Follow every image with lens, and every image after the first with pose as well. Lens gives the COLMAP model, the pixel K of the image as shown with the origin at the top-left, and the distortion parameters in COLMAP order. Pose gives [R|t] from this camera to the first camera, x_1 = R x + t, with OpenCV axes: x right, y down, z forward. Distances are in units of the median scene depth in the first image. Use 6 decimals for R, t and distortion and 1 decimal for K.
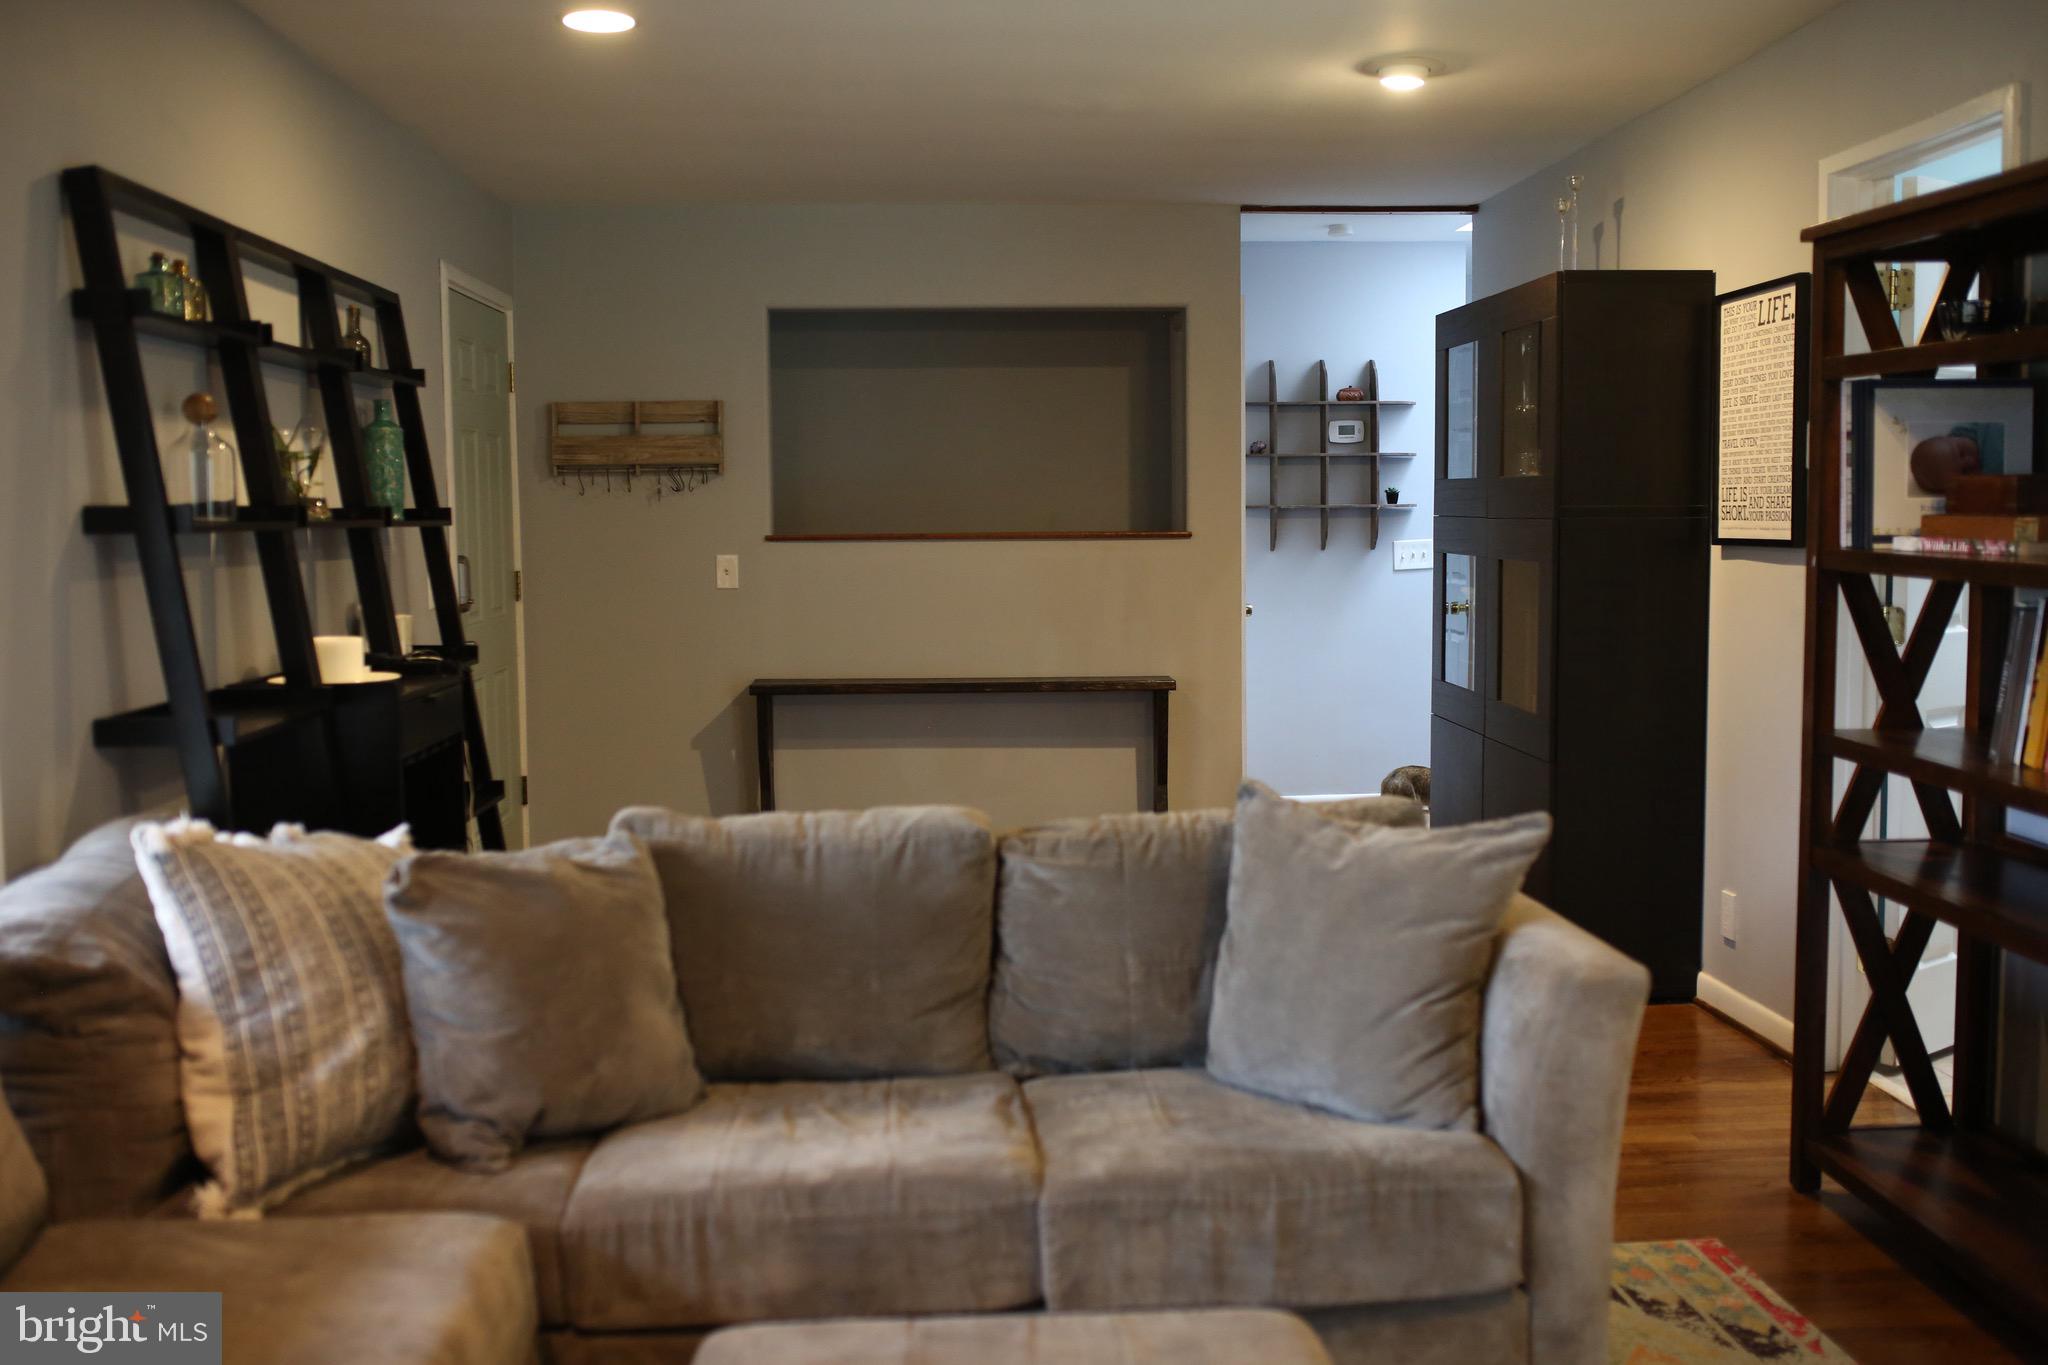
lens RADIAL K [[1926.5, 0, 1024.0], [0, 1926.5, 682.5], [0, 0, 1]] dist [-0.072041, 0.101880]
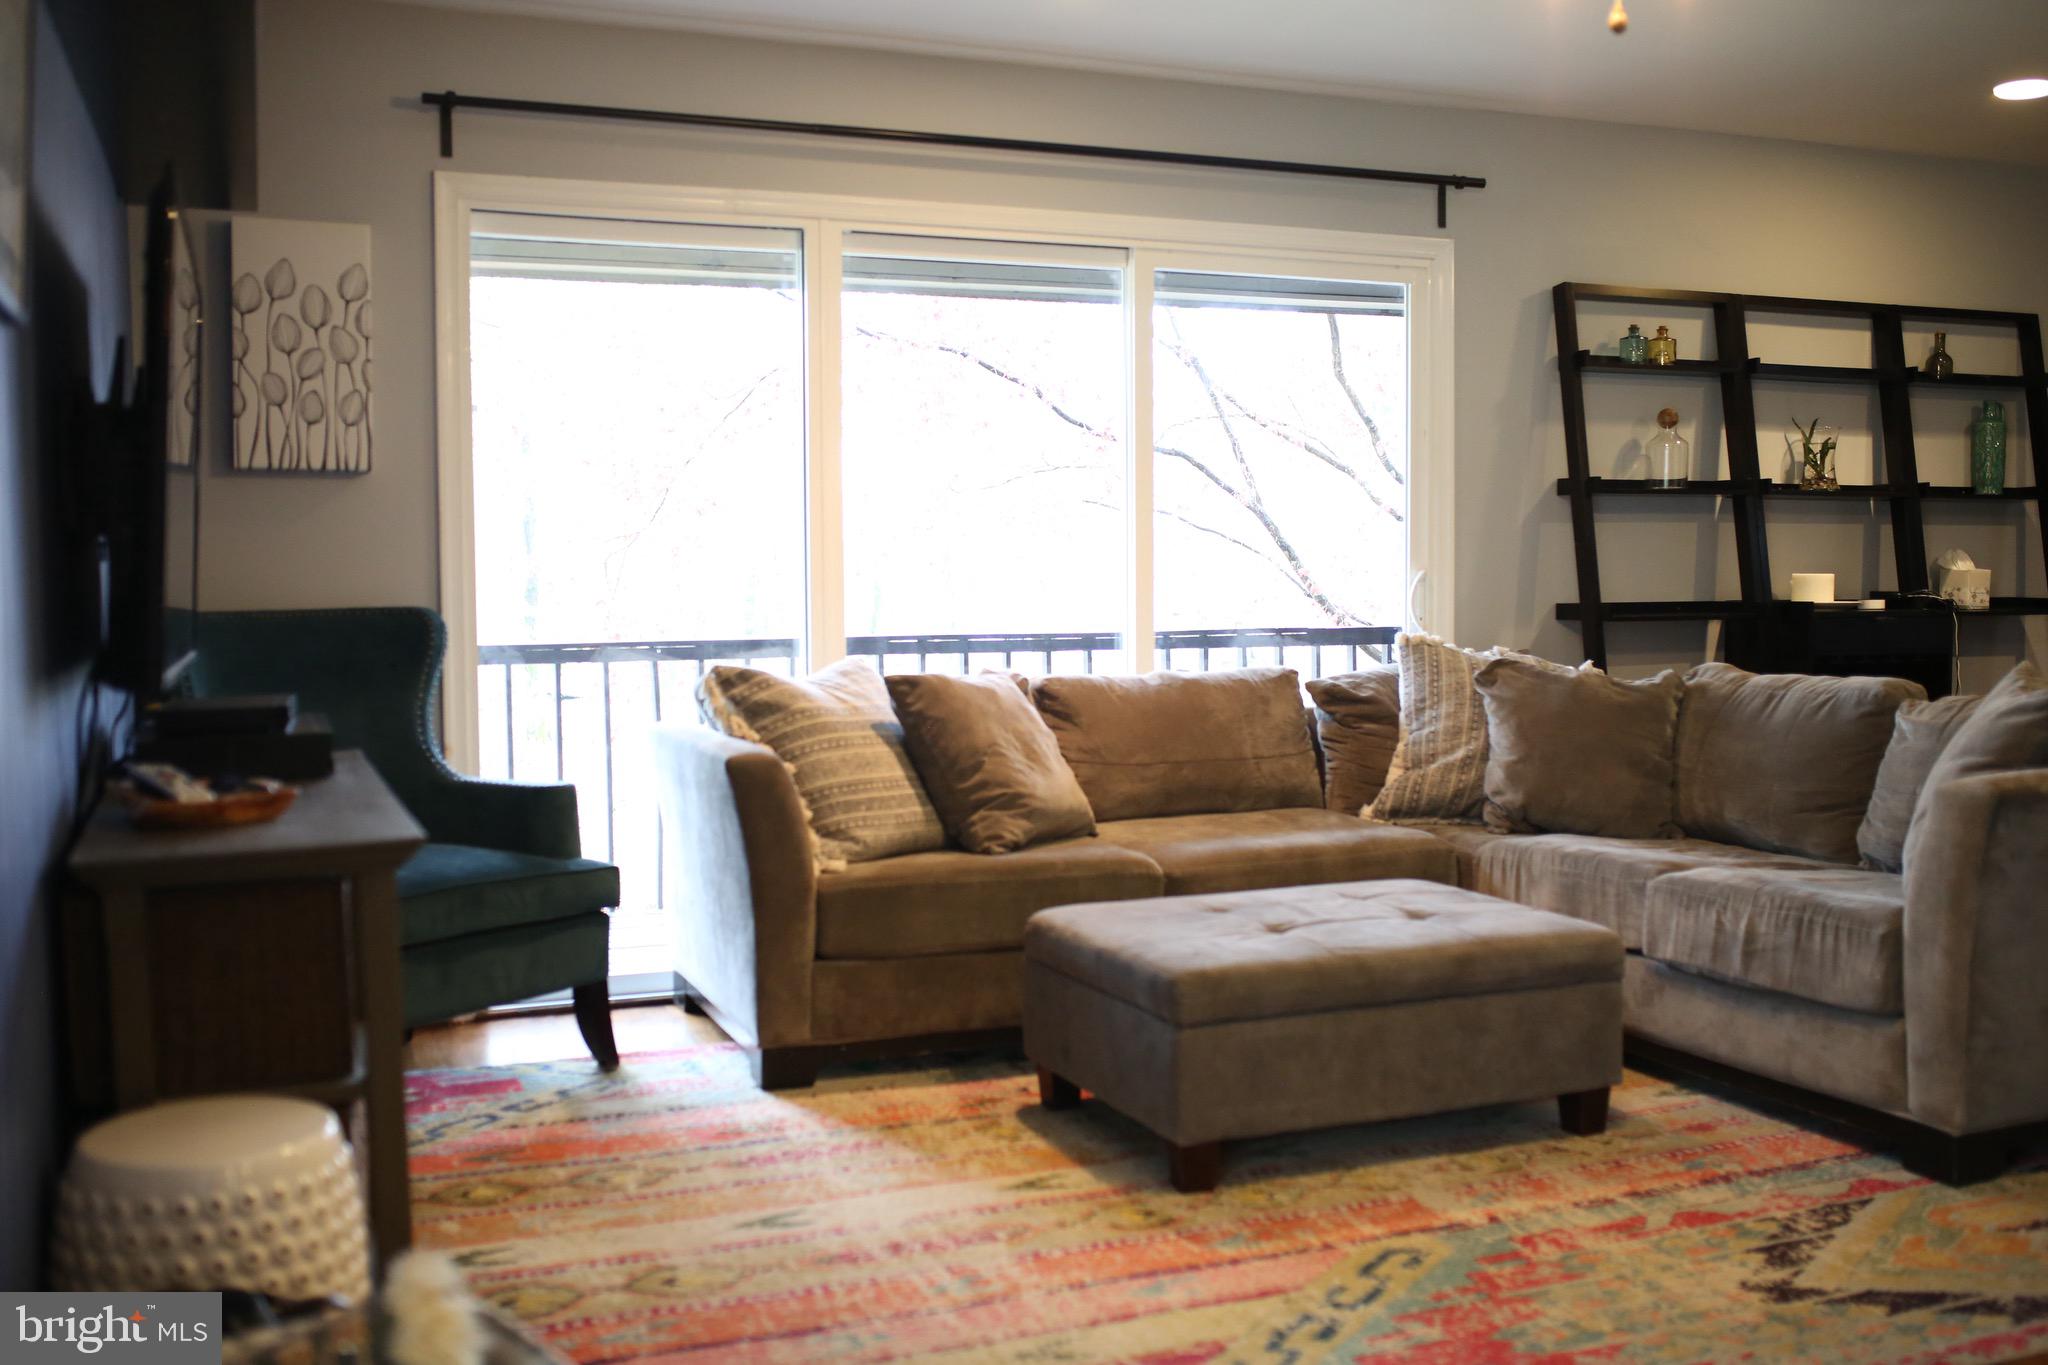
lens RADIAL K [[1926.5, 0, 1024.0], [0, 1926.5, 682.5], [0, 0, 1]] dist [-0.072041, 0.101880]
pose [[0.339879, 0.064523, -0.938253, 1.250456], [-0.082746, 0.995826, 0.038508, 0.081371], [0.936822, 0.064548, 0.343800, -0.044375]]
